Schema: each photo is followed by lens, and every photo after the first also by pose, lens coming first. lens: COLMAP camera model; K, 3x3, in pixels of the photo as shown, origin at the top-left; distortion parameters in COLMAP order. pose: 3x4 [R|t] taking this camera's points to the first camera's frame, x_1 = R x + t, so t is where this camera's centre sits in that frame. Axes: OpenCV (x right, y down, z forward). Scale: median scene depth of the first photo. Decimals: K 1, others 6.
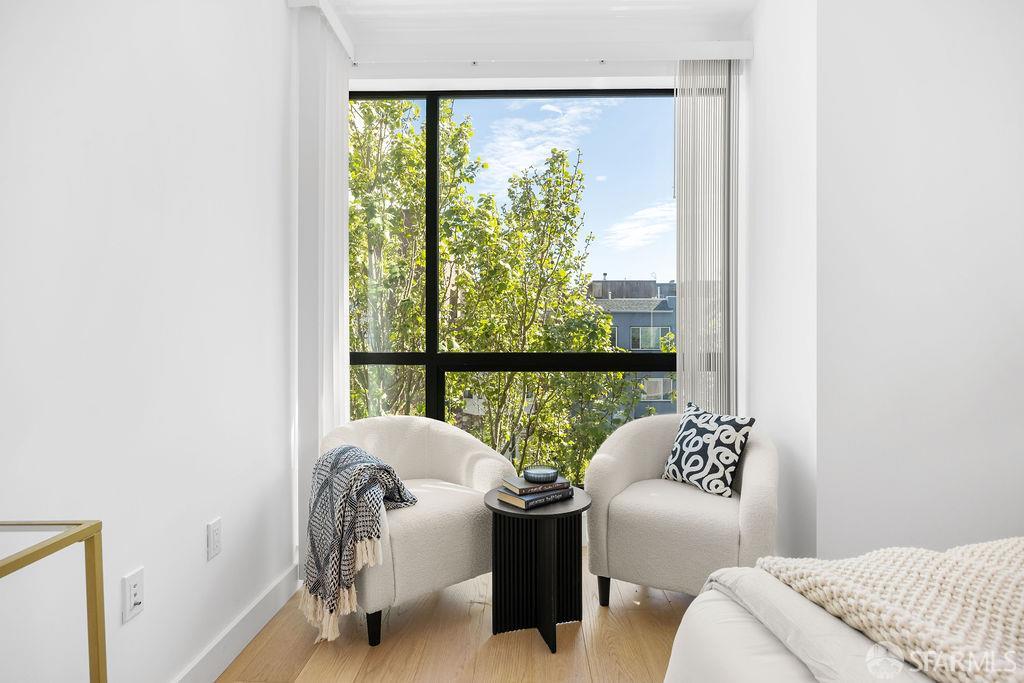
lens RADIAL K [[546.2, 0, 511.1], [0, 546.2, 327.5], [0, 0, 1]] dist [-0.002509, -0.000358]
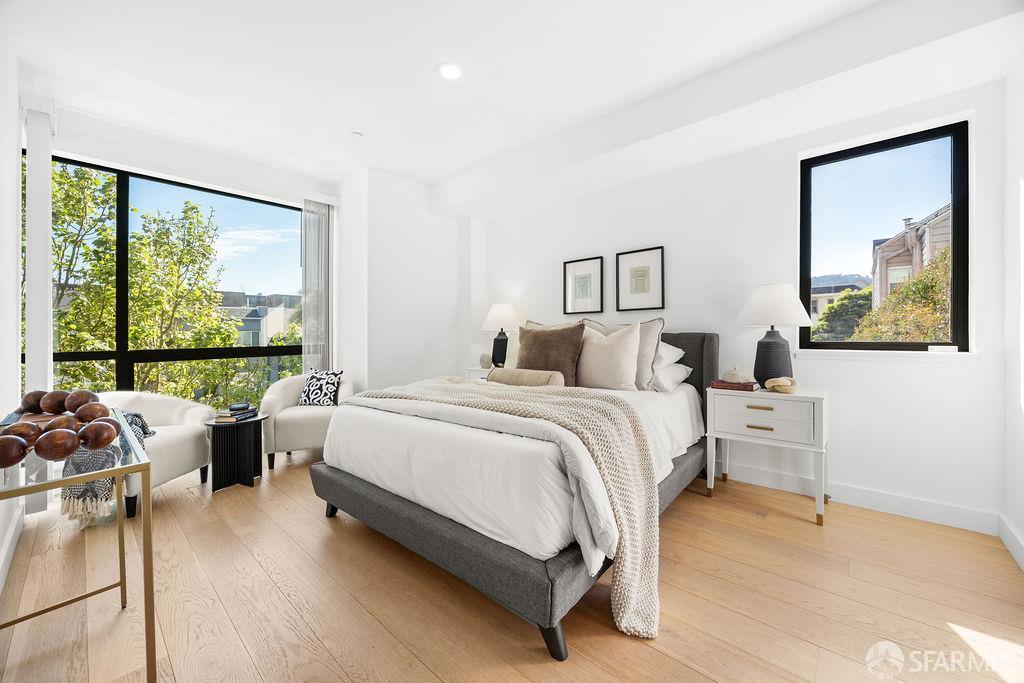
lens RADIAL K [[393.4, 0, 511.7], [0, 393.4, 332.7], [0, 0, 1]] dist [-0.002785, 0.000135]
pose [[0.648321, -0.004713, 0.761353, -0.348469], [0.000767, 0.999984, 0.005537, -0.005449], [-0.761367, -0.003006, 0.648314, -0.609292]]
